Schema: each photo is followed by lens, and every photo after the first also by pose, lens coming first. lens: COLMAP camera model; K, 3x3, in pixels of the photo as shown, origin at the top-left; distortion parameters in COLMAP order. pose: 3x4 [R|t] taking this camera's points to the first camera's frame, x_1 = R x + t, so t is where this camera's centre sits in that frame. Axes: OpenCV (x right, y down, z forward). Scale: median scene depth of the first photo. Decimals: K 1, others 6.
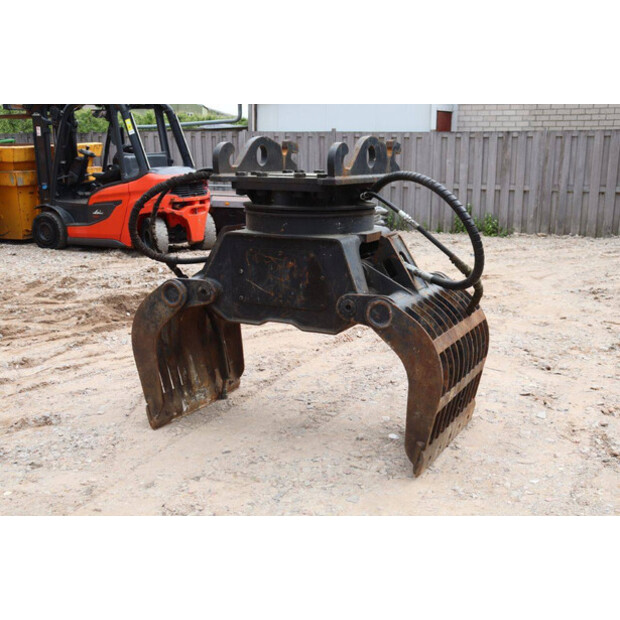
lens RADIAL K [[762.7, 0, 310.0], [0, 762.7, 310.0], [0, 0, 1]] dist [-0.026638, 0.261751]
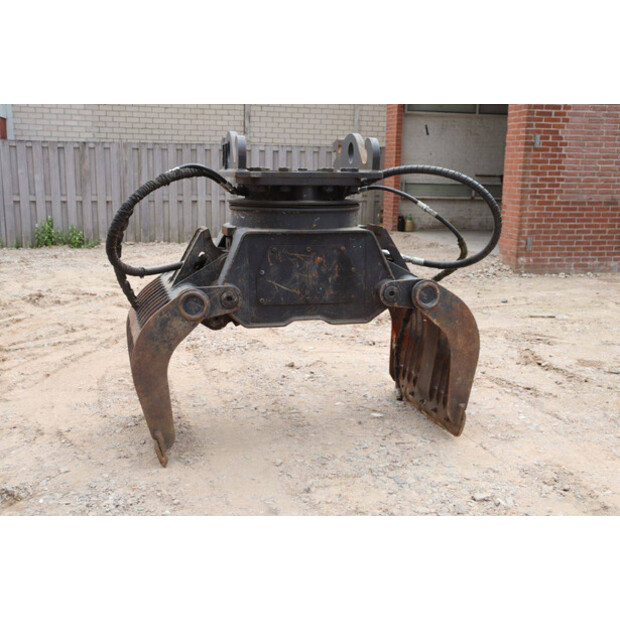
lens RADIAL K [[762.7, 0, 310.0], [0, 762.7, 310.0], [0, 0, 1]] dist [-0.026638, 0.261751]
pose [[0.751863, -0.117797, 0.648711, -0.234040], [0.131348, 0.990949, 0.027708, -0.008100], [-0.646104, 0.064375, 0.760530, 0.086877]]
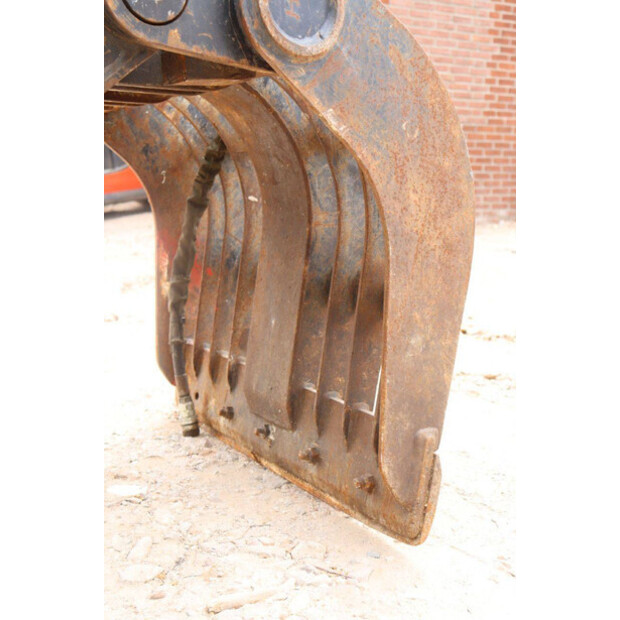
lens RADIAL K [[829.7, 0, 310.0], [0, 829.7, 310.0], [0, 0, 1]] dist [0.025054, 0.027112]
pose [[0.517065, -0.141519, 0.844166, -0.053340], [0.181964, 0.981868, 0.053148, 0.030448], [-0.836381, 0.126126, 0.533441, 0.267197]]
